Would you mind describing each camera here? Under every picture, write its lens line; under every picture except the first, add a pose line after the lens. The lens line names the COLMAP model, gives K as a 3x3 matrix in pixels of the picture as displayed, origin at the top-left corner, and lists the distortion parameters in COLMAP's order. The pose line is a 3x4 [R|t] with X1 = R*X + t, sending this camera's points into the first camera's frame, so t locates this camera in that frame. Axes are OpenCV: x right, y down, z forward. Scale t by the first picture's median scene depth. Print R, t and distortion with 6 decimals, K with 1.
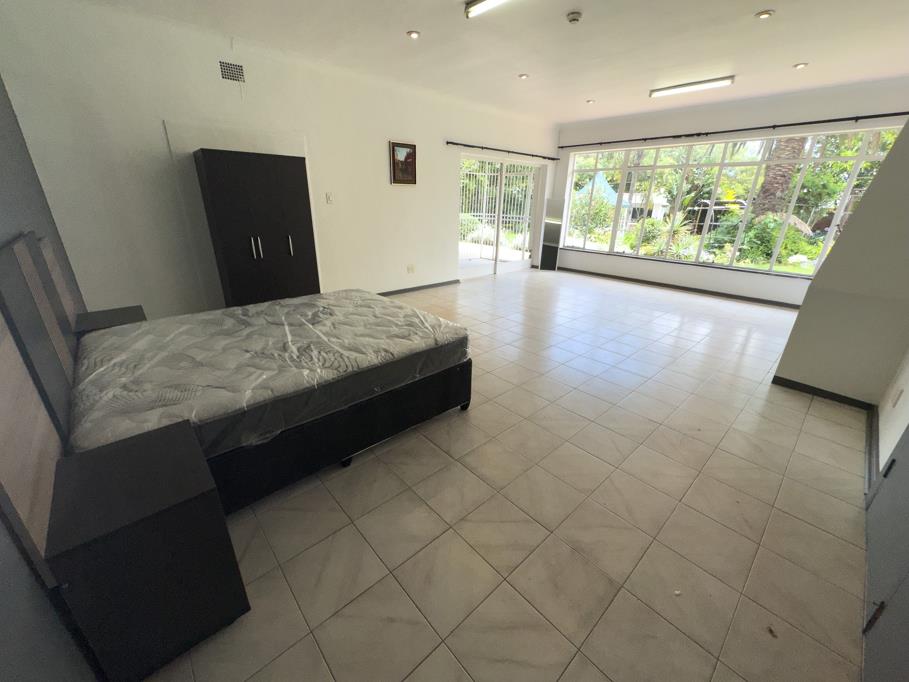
lens RADIAL K [[362.9, 0, 452.4], [0, 362.9, 340.5], [0, 0, 1]] dist [-0.000472, 0.000123]
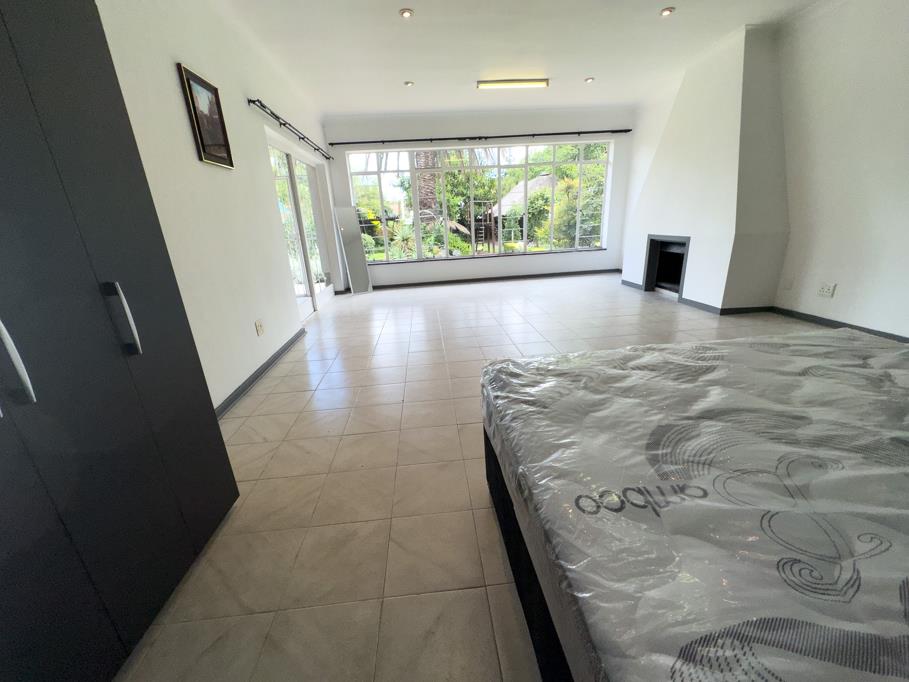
lens RADIAL K [[362.9, 0, 452.4], [0, 362.9, 340.5], [0, 0, 1]] dist [-0.000472, 0.000123]
pose [[0.600703, -0.300204, 0.740968, -0.343699], [0.351334, 0.931656, 0.092635, -0.132876], [-0.718137, 0.204681, 0.665120, 0.454857]]
